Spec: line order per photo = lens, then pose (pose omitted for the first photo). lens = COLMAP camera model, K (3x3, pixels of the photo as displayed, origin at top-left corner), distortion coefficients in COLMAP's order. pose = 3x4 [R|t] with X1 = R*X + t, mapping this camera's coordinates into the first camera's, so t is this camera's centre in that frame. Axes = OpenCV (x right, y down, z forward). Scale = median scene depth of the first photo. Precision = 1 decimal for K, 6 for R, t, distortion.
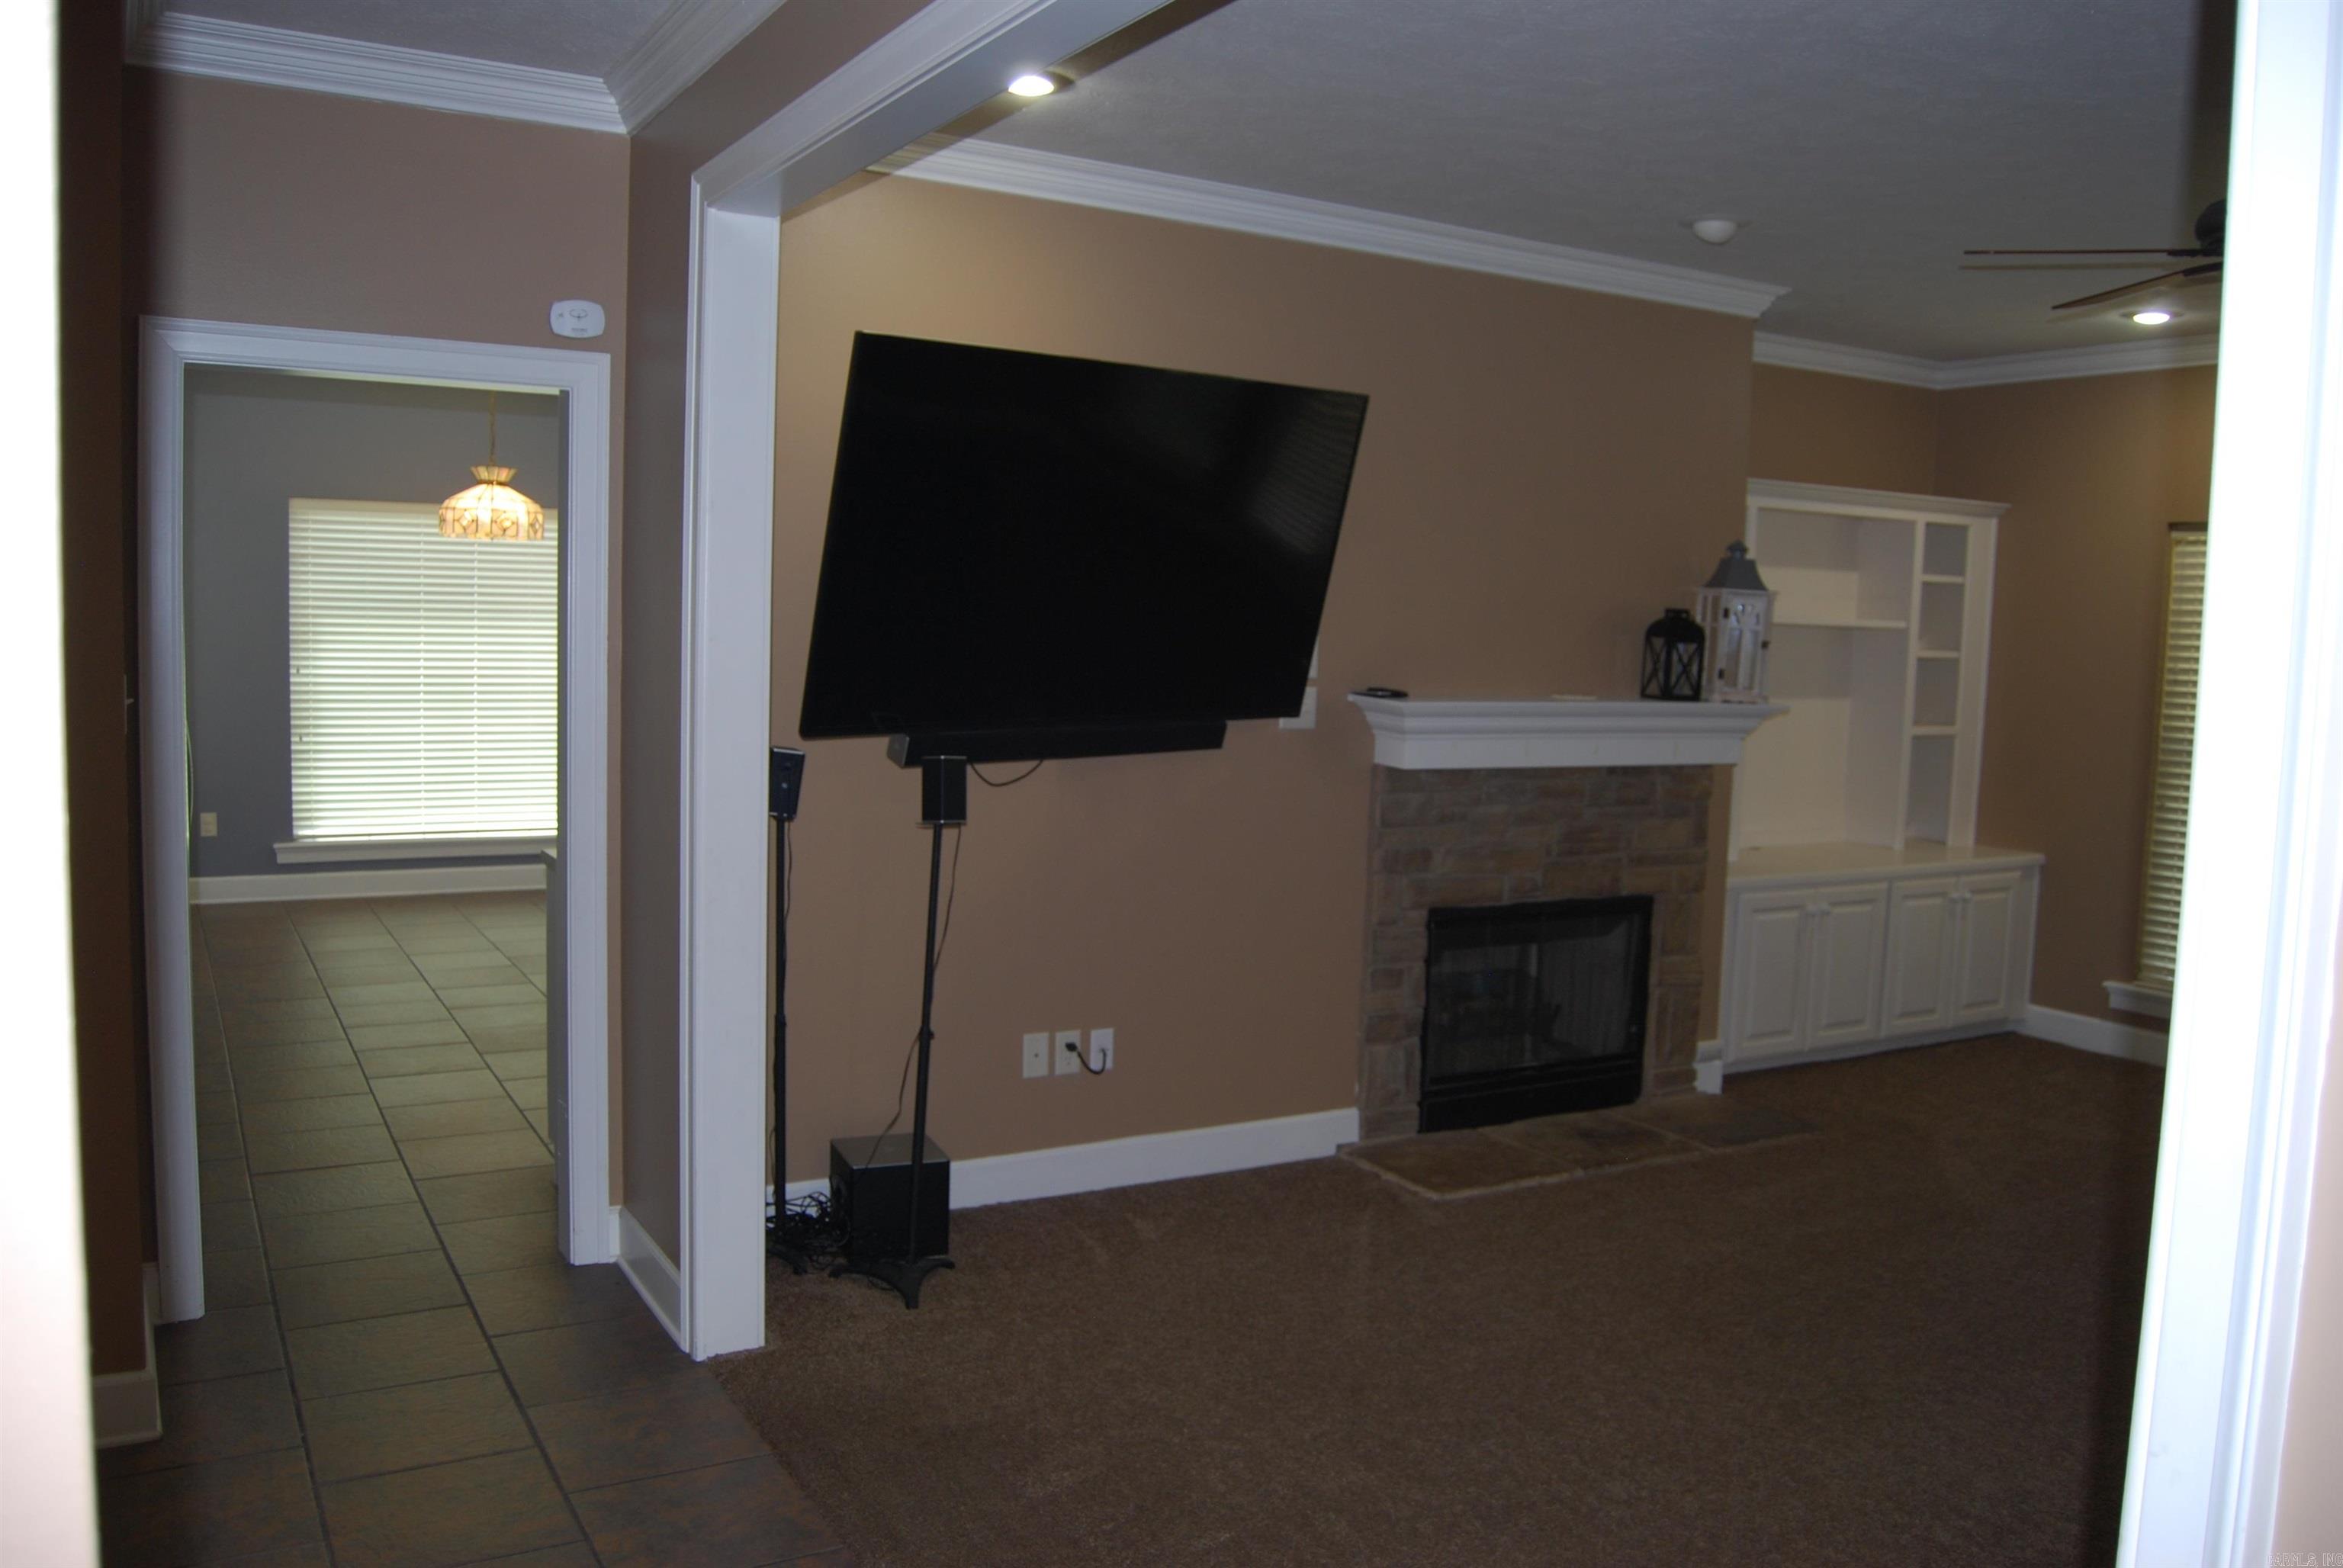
lens RADIAL K [[1837.8, 0, 1211.6], [0, 1837.8, 773.3], [0, 0, 1]] dist [-0.095162, 0.038446]
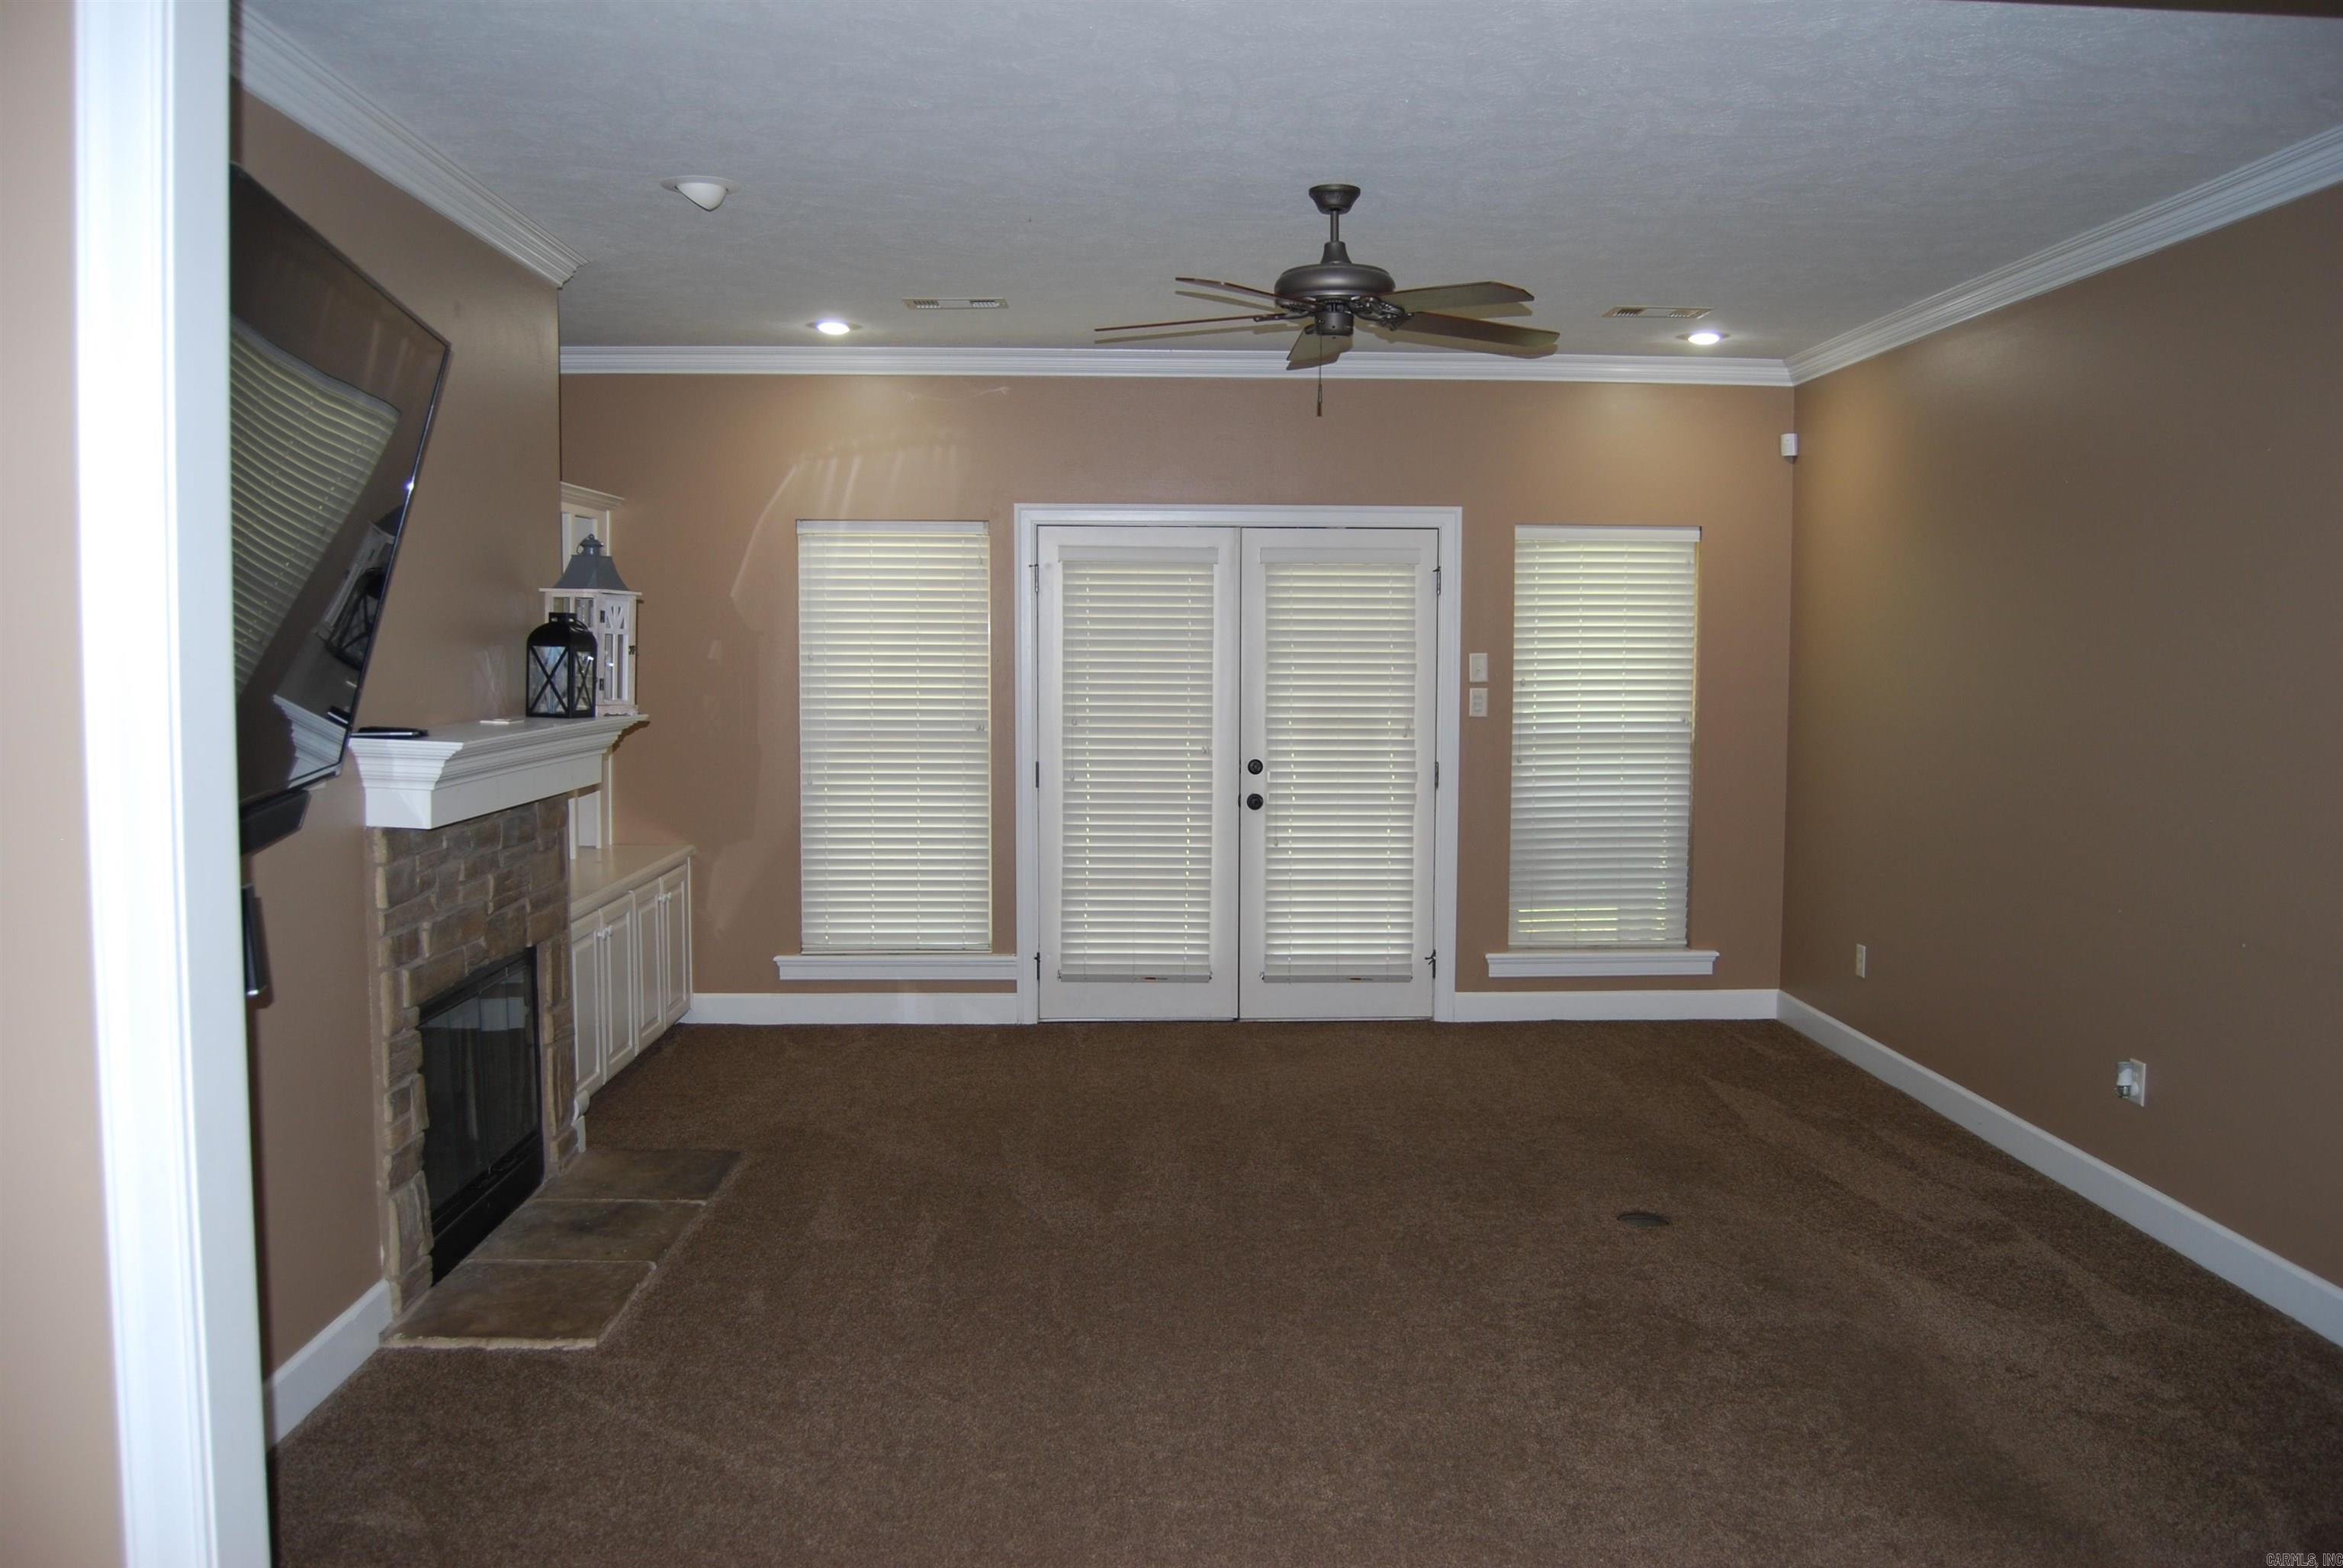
lens RADIAL K [[1837.8, 0, 1202.2], [0, 1837.8, 785.8], [0, 0, 1]] dist [-0.095162, 0.038446]
pose [[0.480351, -0.099044, 0.871466, -0.381841], [0.084496, 0.994208, 0.066420, -0.041398], [-0.872997, 0.041730, 0.485938, 0.327110]]
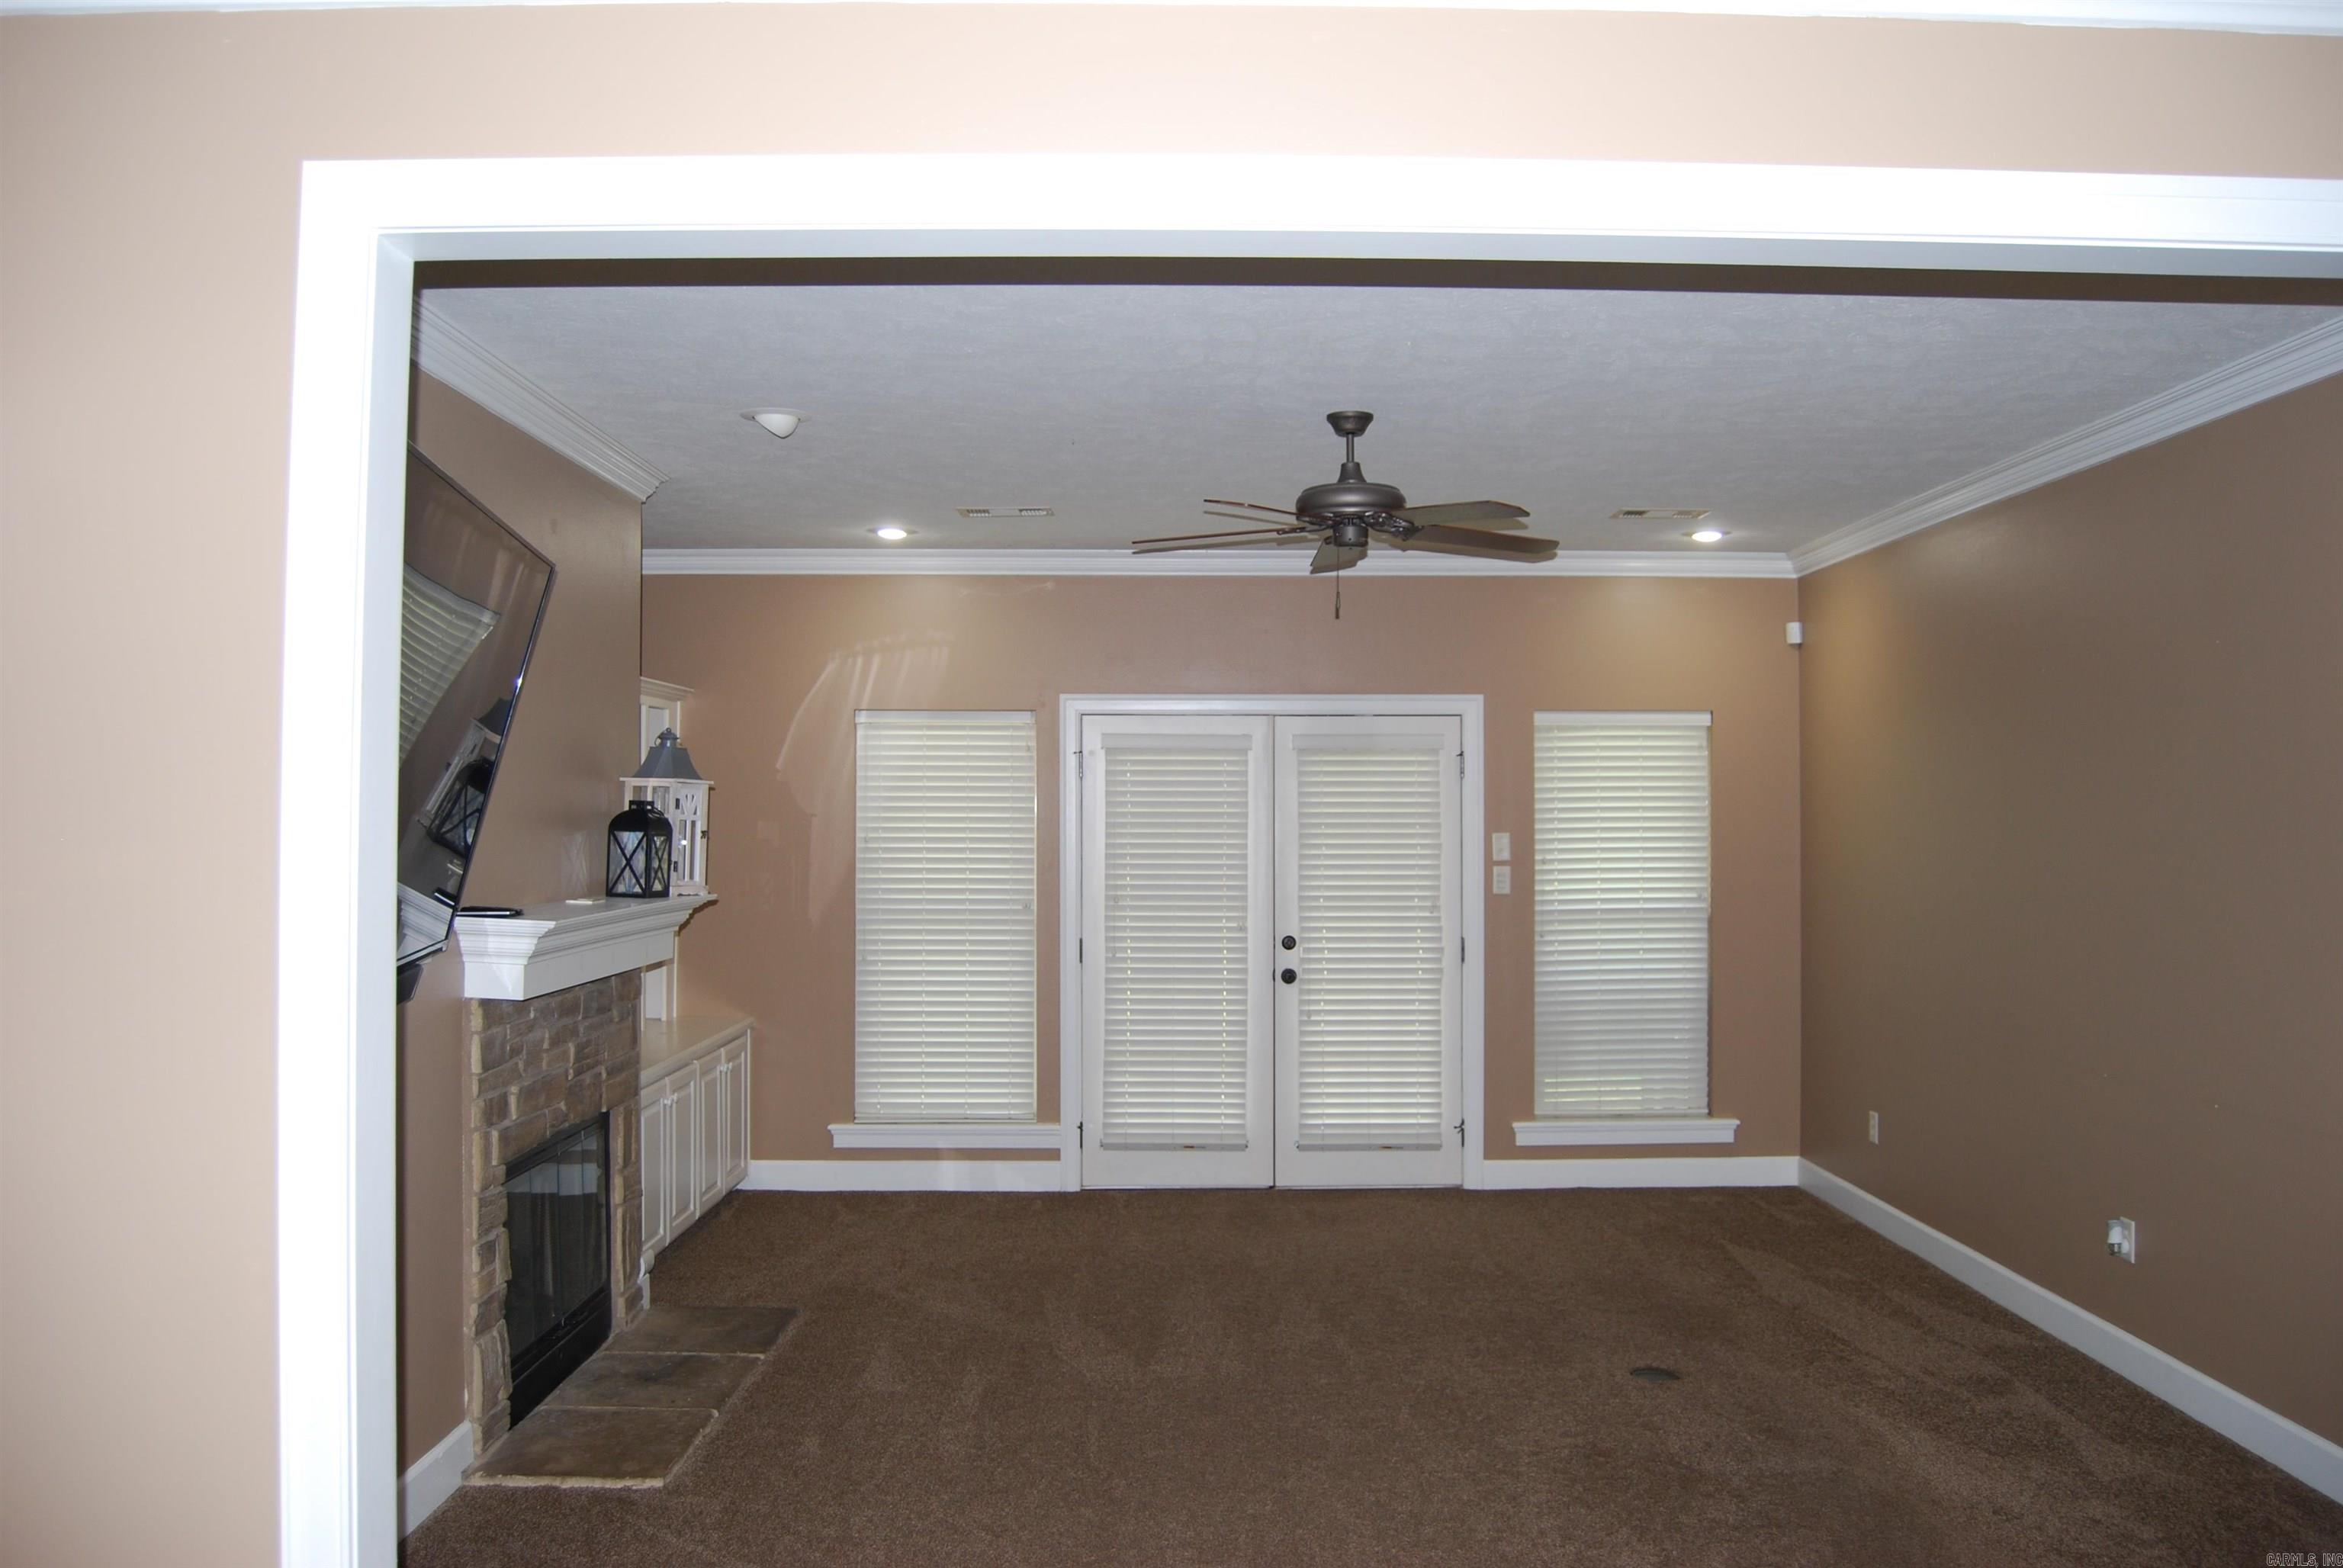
lens RADIAL K [[1837.8, 0, 1202.8], [0, 1837.8, 784.3], [0, 0, 1]] dist [-0.095162, 0.038446]
pose [[0.502309, -0.017533, 0.864511, -0.436225], [0.088056, 0.995634, -0.030971, -0.045582], [-0.860193, 0.091683, 0.501659, 0.286253]]
